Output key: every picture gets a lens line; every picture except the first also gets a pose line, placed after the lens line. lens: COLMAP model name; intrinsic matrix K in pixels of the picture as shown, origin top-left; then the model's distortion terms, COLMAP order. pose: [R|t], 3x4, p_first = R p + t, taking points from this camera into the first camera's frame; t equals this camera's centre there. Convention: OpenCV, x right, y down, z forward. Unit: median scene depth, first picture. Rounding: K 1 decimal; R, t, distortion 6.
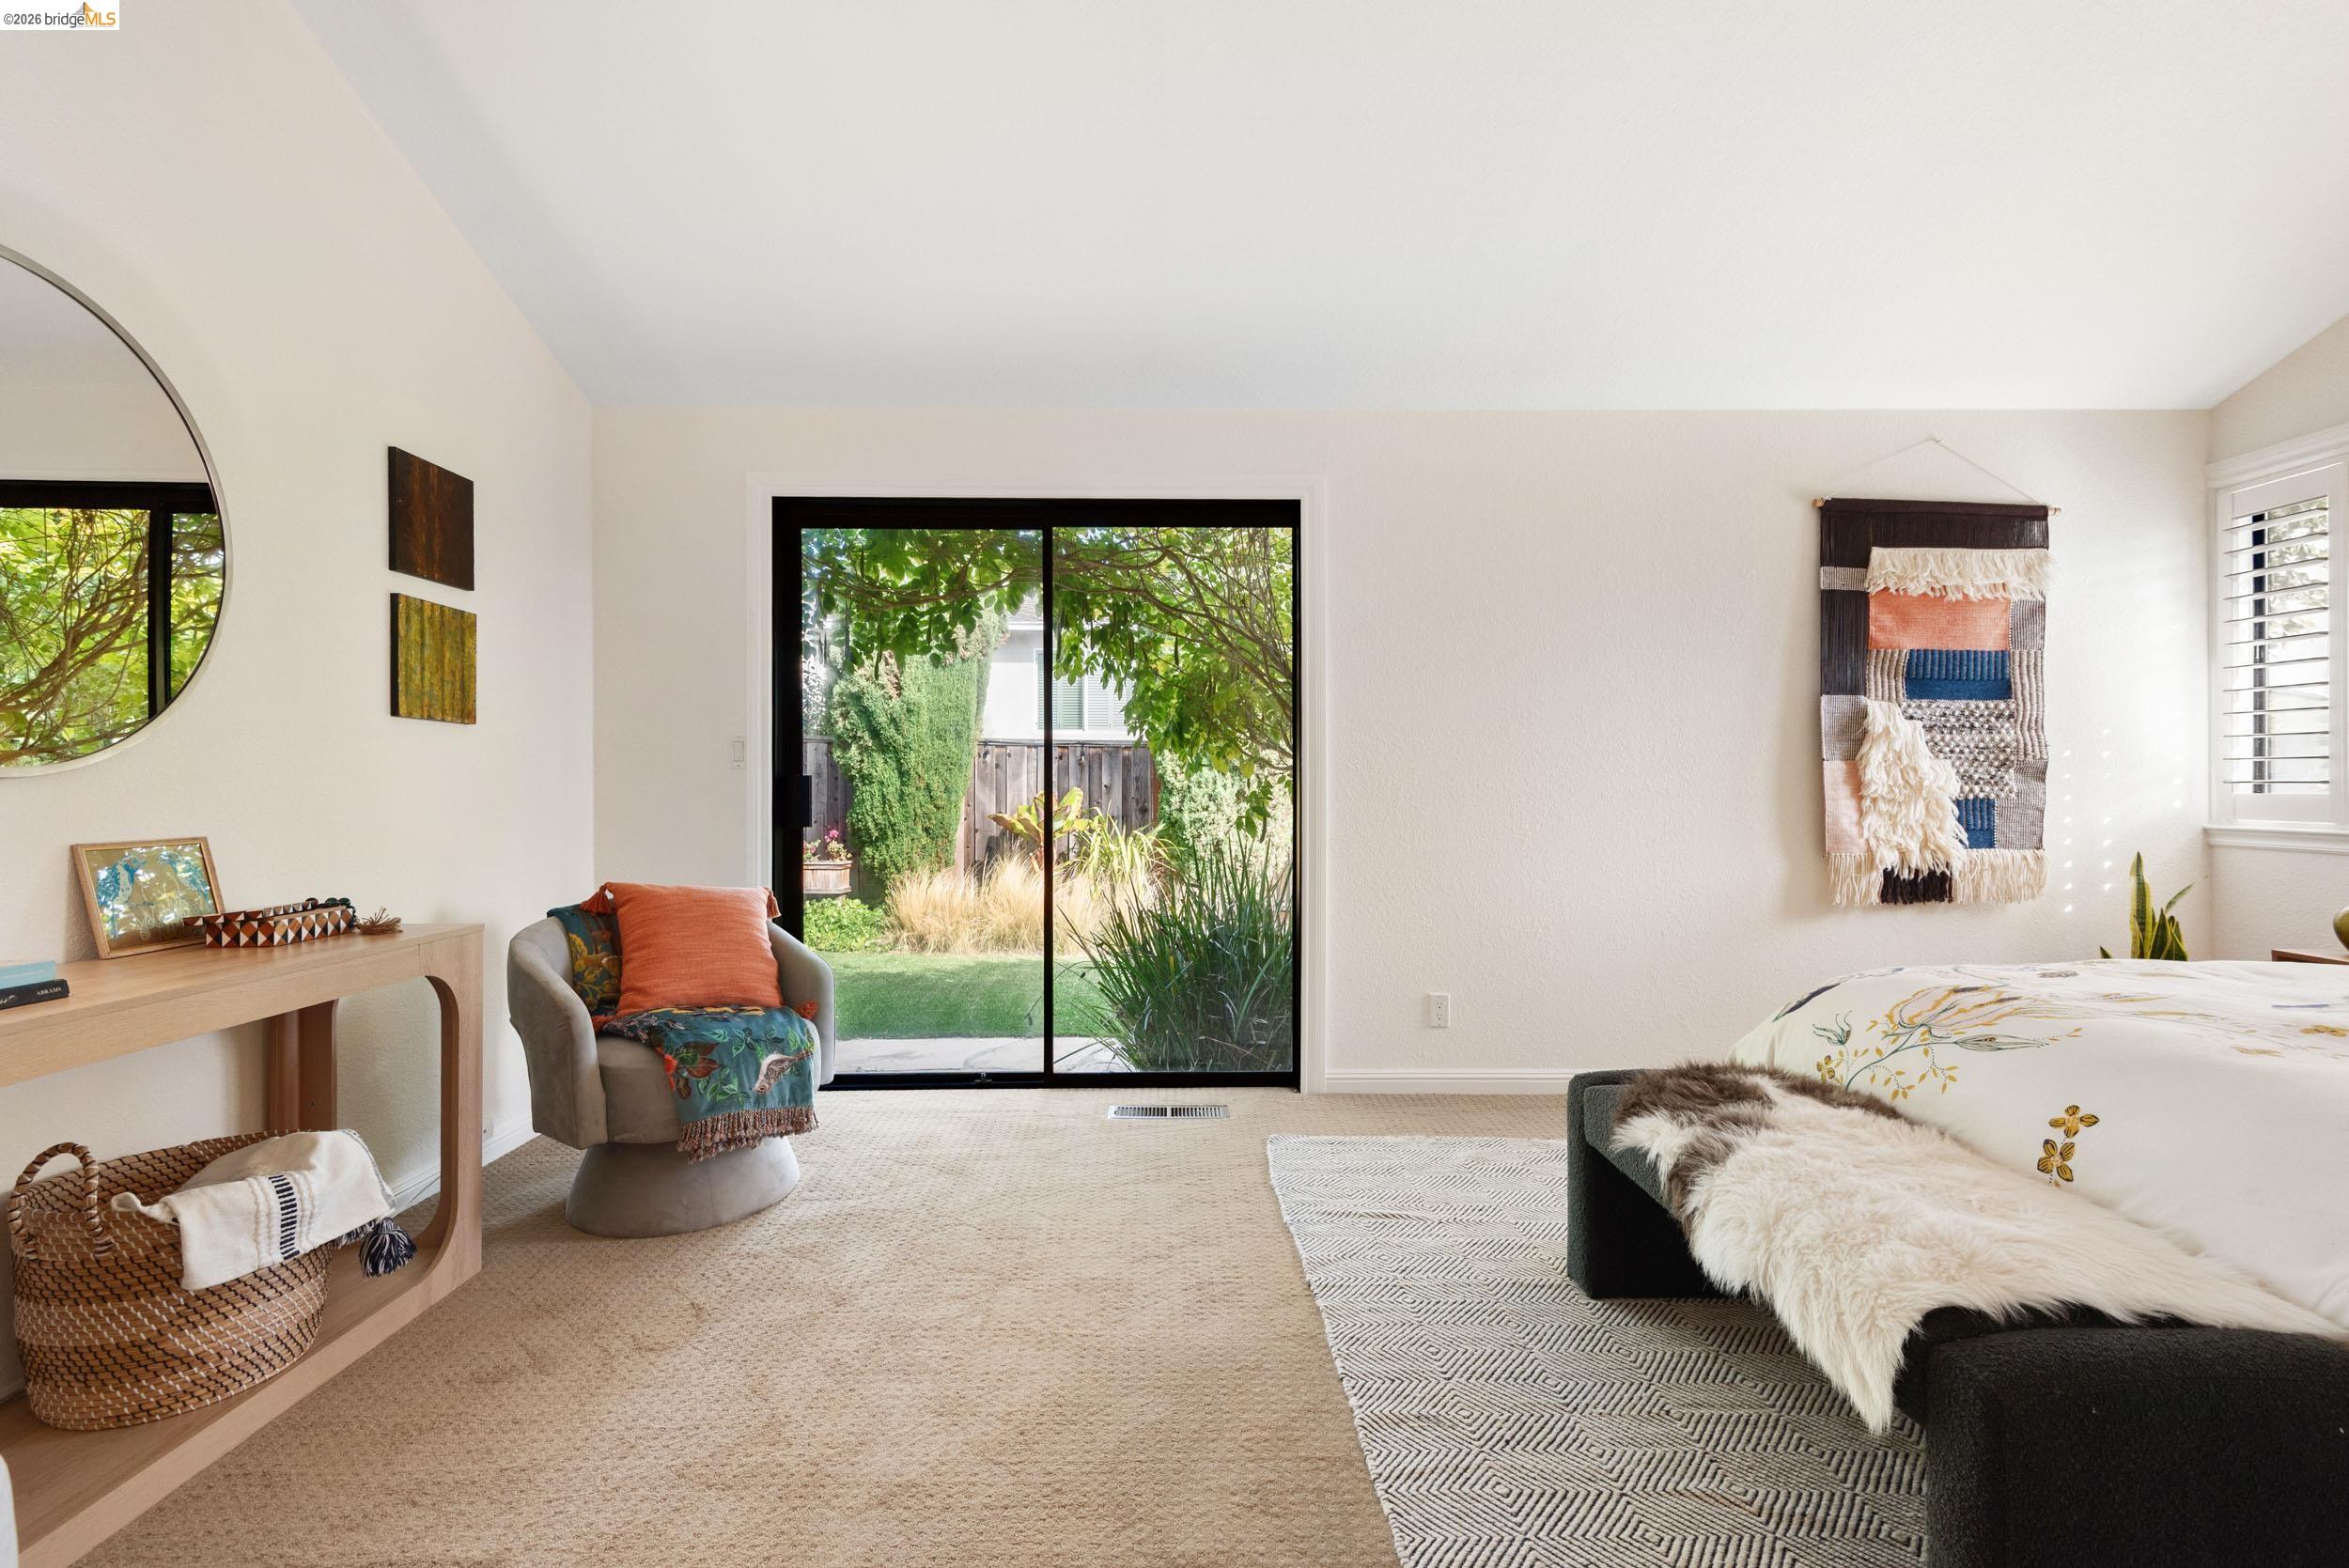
lens RADIAL K [[1058.1, 0, 1171.4], [0, 1058.1, 806.9], [0, 0, 1]] dist [0.040375, -0.027935]
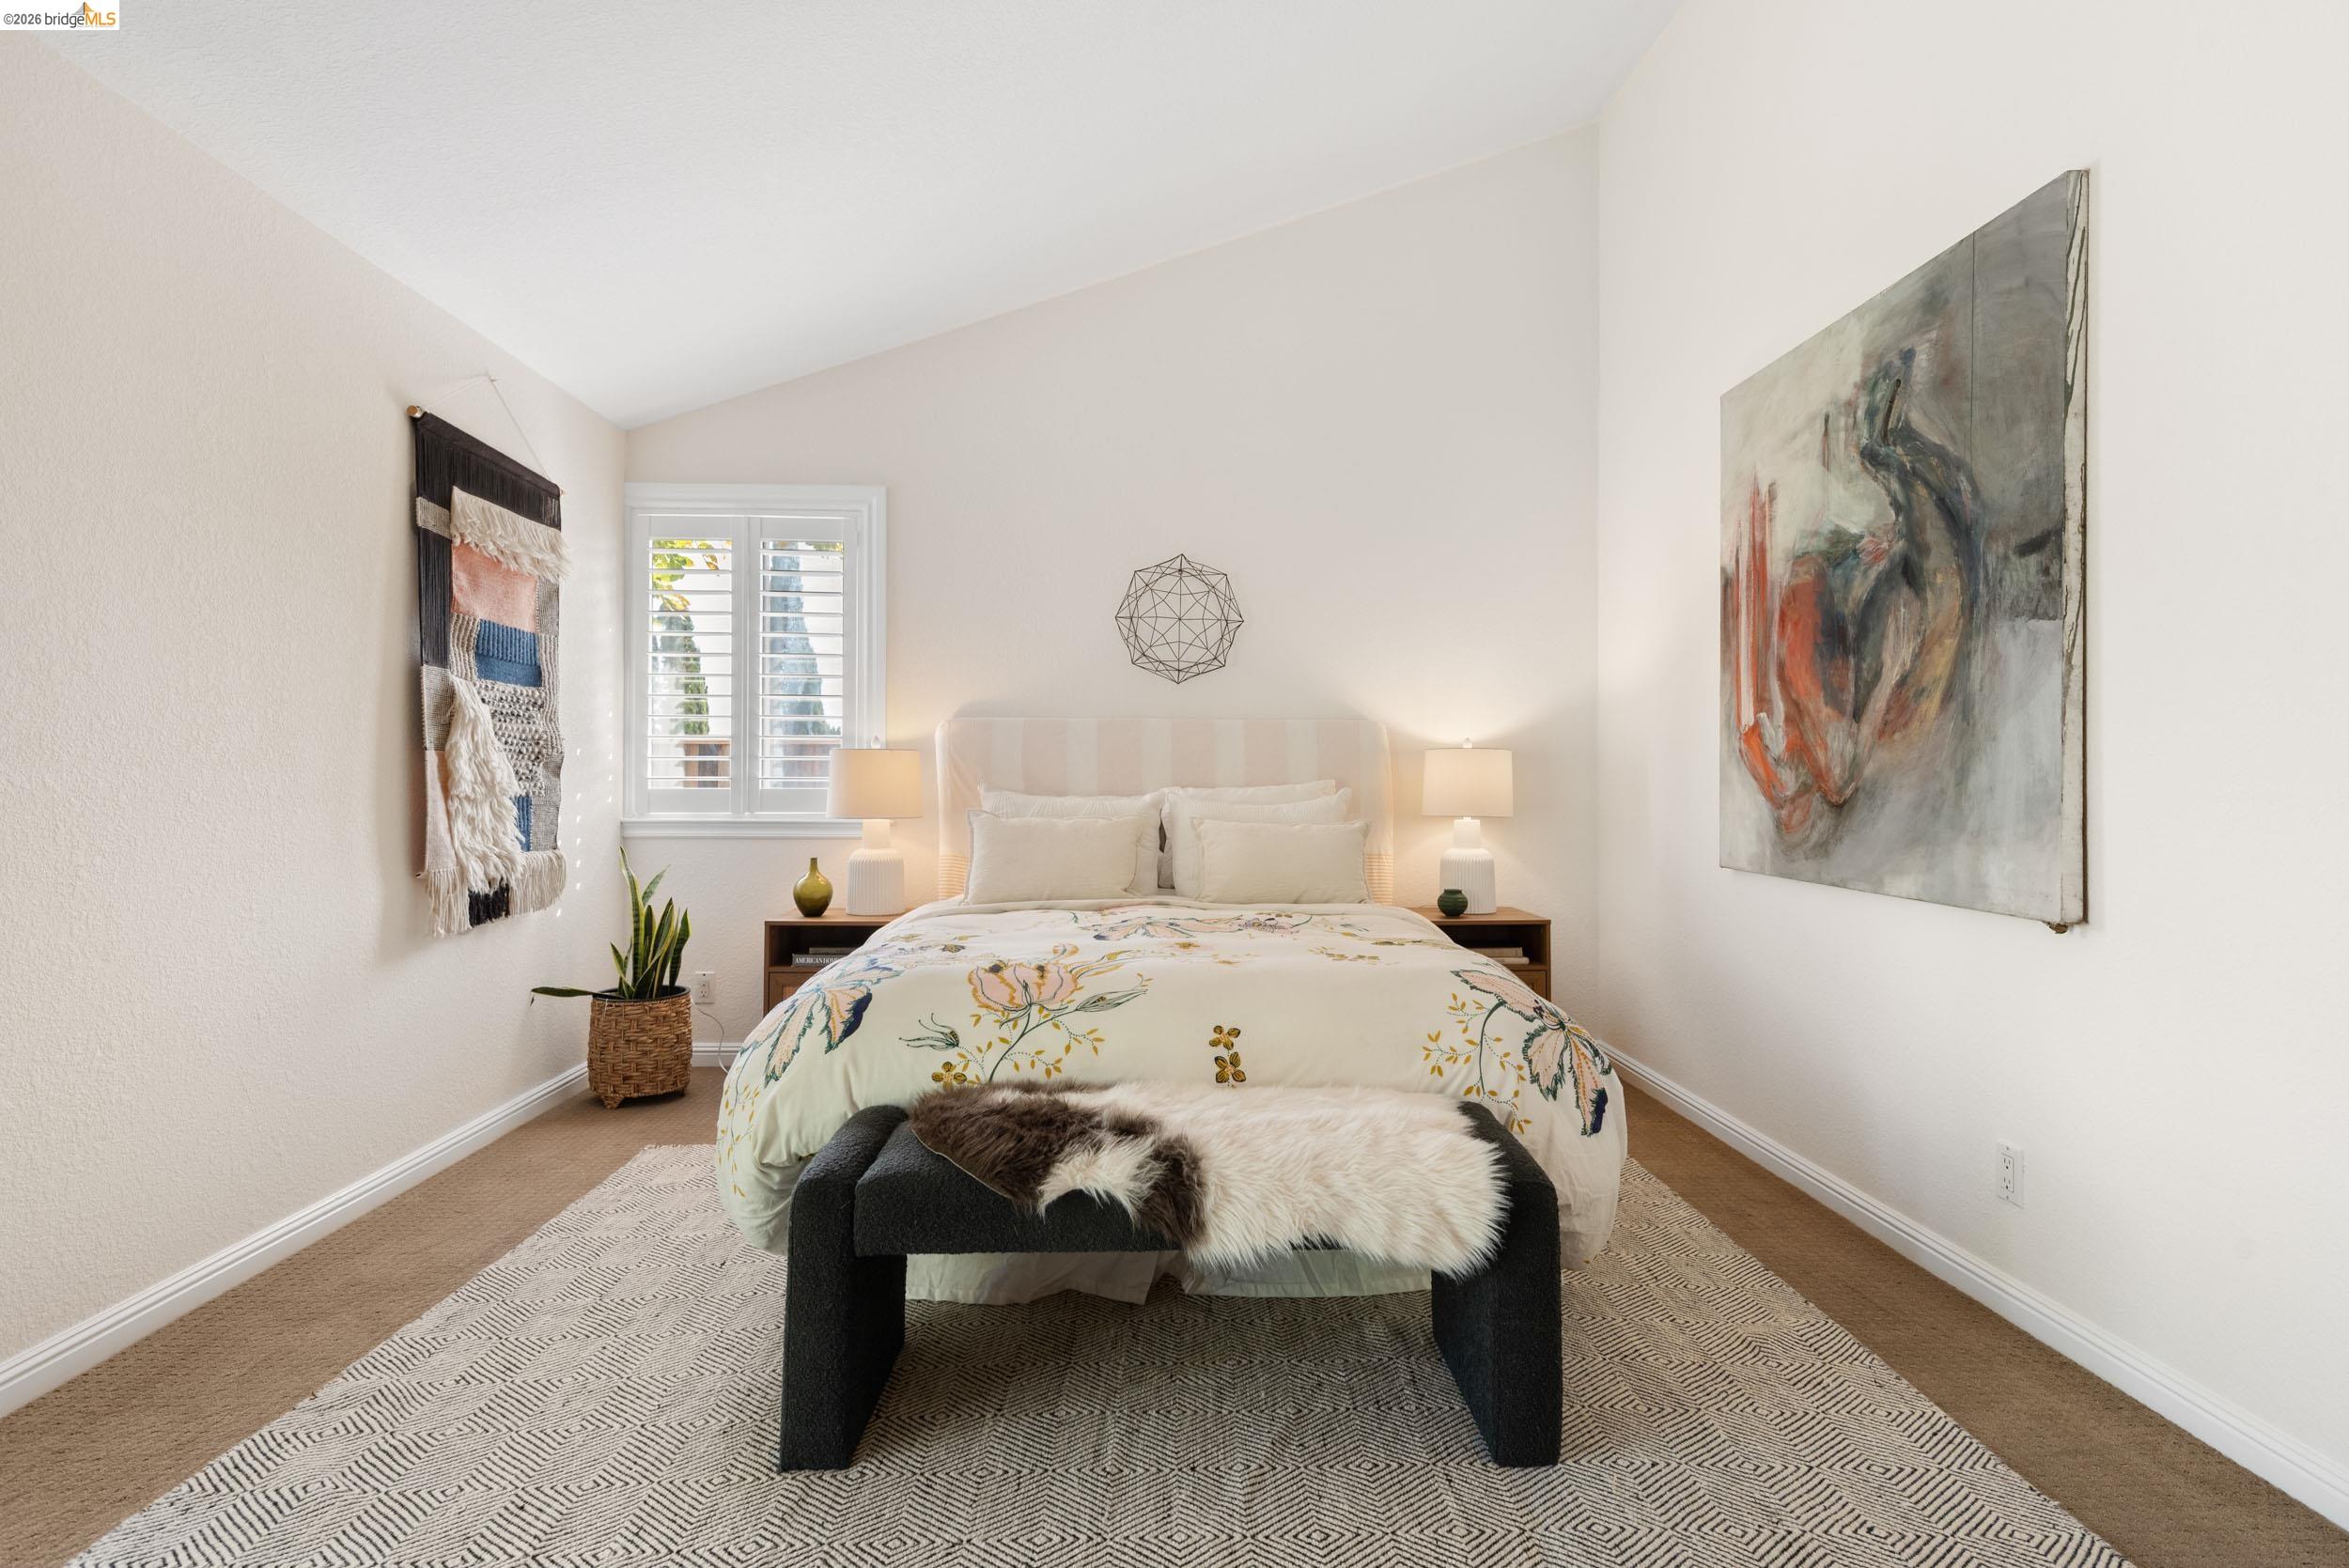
lens RADIAL K [[1264.3, 0, 1171.0], [0, 1264.3, 778.0], [0, 0, 1]] dist [0.049673, -0.032831]
pose [[-0.015495, 0.002393, 0.999877, -0.315169], [0.020980, 0.999778, -0.002068, -0.009728], [-0.999660, 0.020946, -0.015542, 0.483122]]
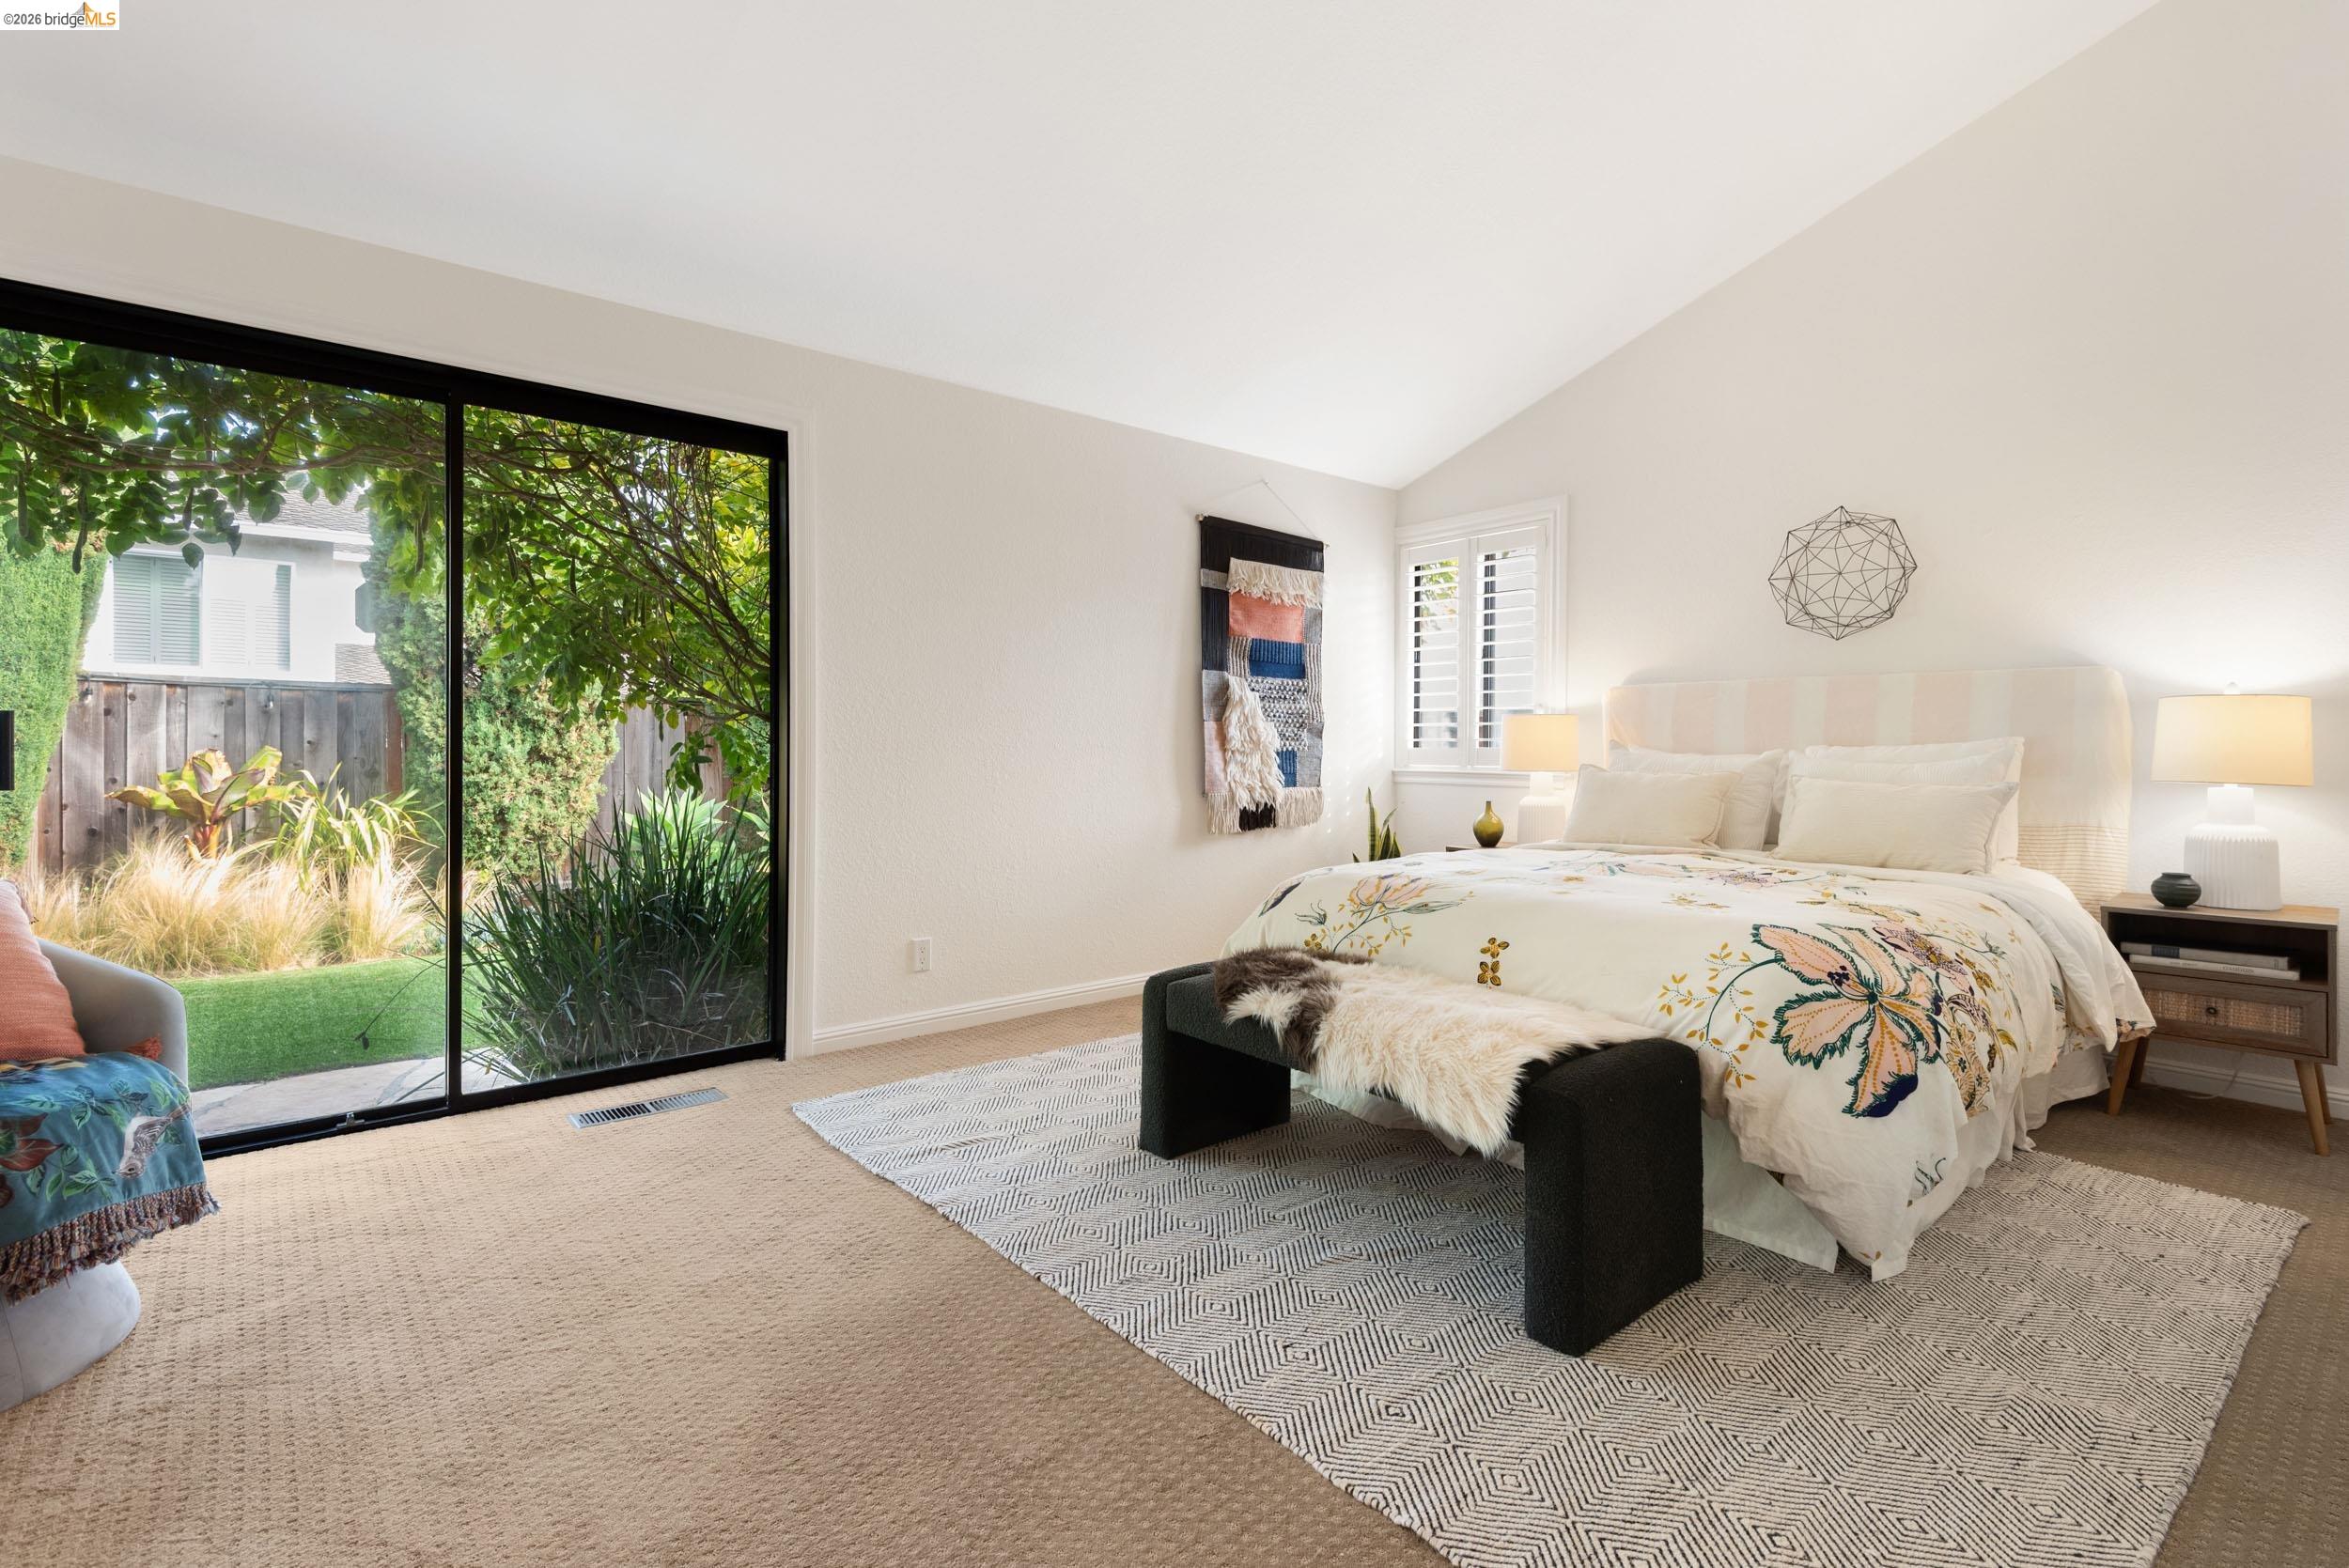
lens RADIAL K [[1068.4, 0, 1171.8], [0, 1068.4, 776.3], [0, 0, 1]] dist [0.044301, -0.027600]
pose [[0.775053, -0.012076, 0.631780, -0.223944], [0.009195, 0.999927, 0.007832, 0.012598], [-0.631829, -0.000261, 0.775108, 0.040043]]
